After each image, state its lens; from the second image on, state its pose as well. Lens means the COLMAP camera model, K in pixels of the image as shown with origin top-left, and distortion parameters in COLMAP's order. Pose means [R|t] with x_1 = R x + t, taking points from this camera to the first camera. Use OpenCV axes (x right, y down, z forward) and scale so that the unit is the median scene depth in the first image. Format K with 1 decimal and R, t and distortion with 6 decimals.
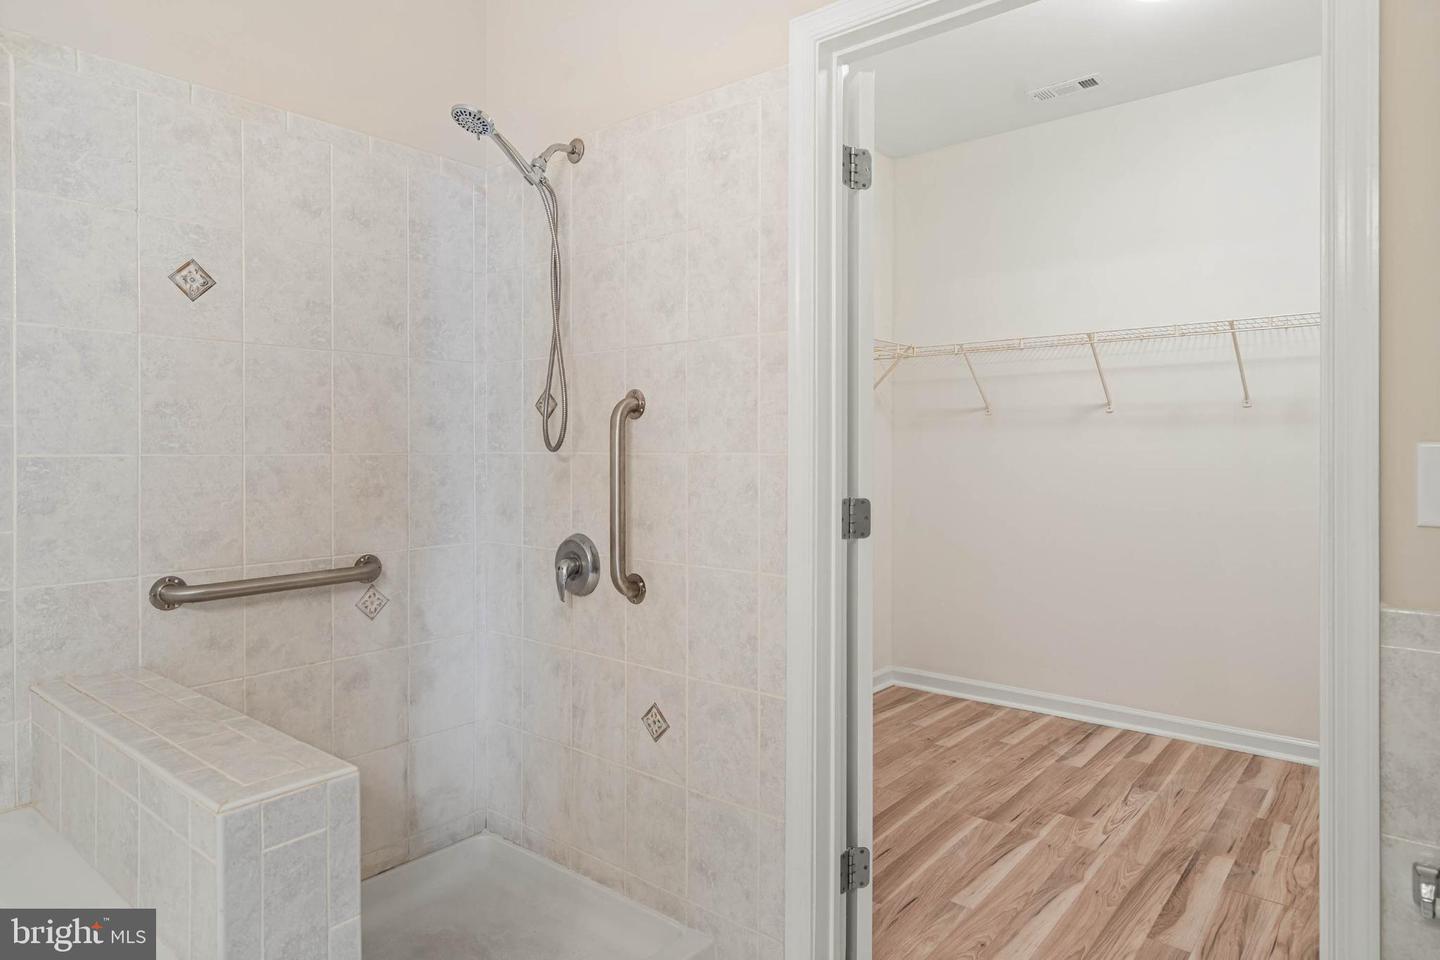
lens RADIAL K [[865.5, 0, 727.8], [0, 865.5, 449.1], [0, 0, 1]] dist [0.007442, 0.001856]
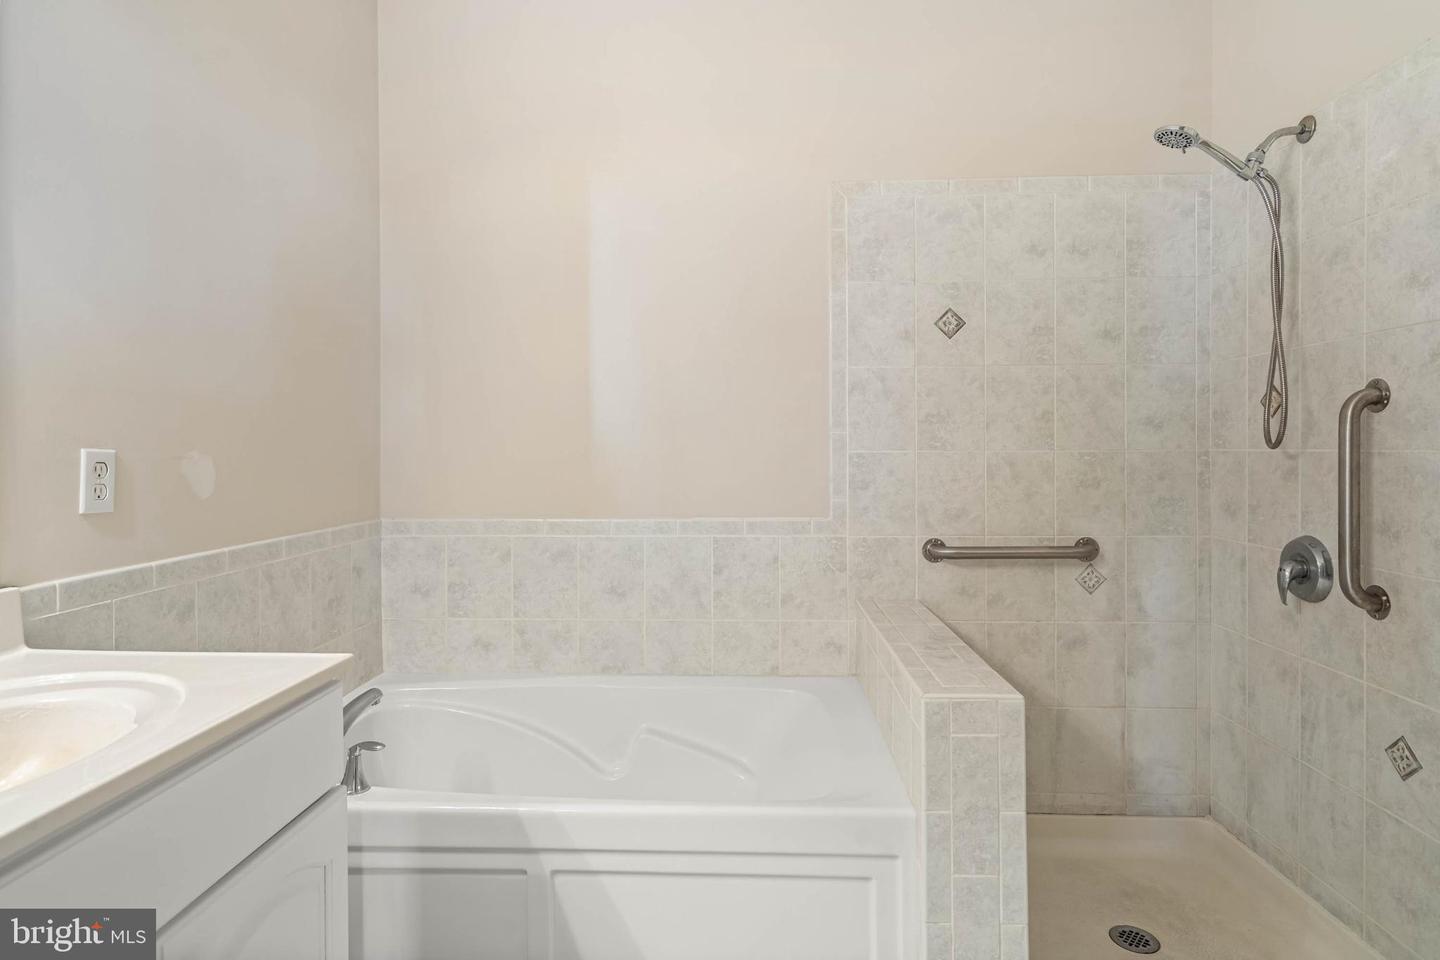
lens RADIAL K [[787.6, 0, 719.7], [0, 787.6, 451.5], [0, 0, 1]] dist [0.006601, 0.002287]
pose [[0.600479, 0.001794, -0.799638, 0.139829], [0.002866, 0.999986, 0.004396, 0.000269], [0.799635, -0.004932, 0.600466, -0.030797]]
